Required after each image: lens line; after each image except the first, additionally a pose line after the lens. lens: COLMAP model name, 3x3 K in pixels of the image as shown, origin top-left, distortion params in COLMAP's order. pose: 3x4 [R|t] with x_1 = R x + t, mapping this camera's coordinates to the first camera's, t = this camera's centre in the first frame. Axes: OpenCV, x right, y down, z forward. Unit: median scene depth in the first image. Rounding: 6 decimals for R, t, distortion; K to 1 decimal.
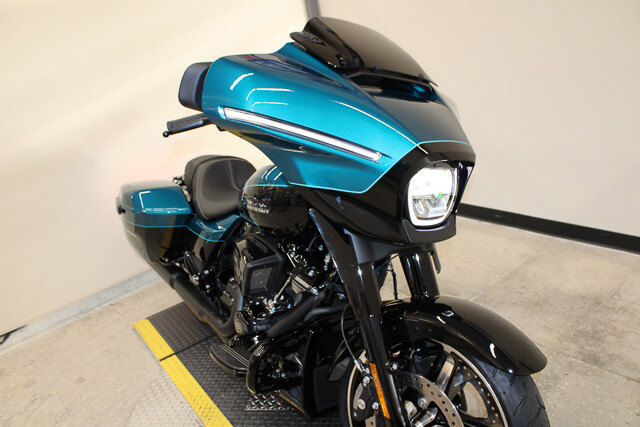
lens RADIAL K [[520.4, 0, 321.1], [0, 520.4, 203.3], [0, 0, 1]] dist [-0.169848, 0.115365]
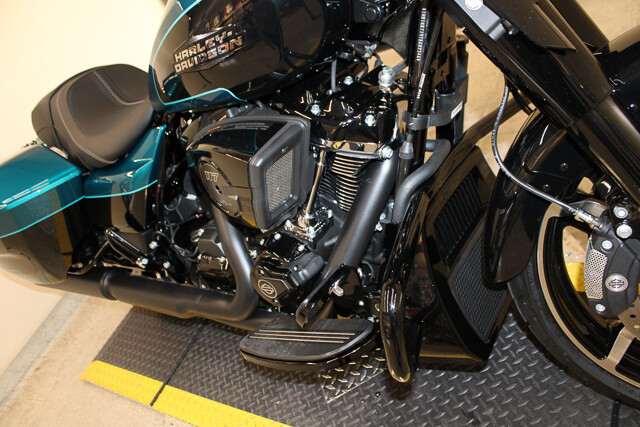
lens RADIAL K [[520.4, 0, 321.1], [0, 520.4, 203.3], [0, 0, 1]] dist [-0.169848, 0.115365]
pose [[0.862455, -0.468993, 0.190308, -0.142714], [0.438053, 0.880020, 0.183507, 0.066496], [-0.253538, -0.074902, 0.964421, 0.373787]]
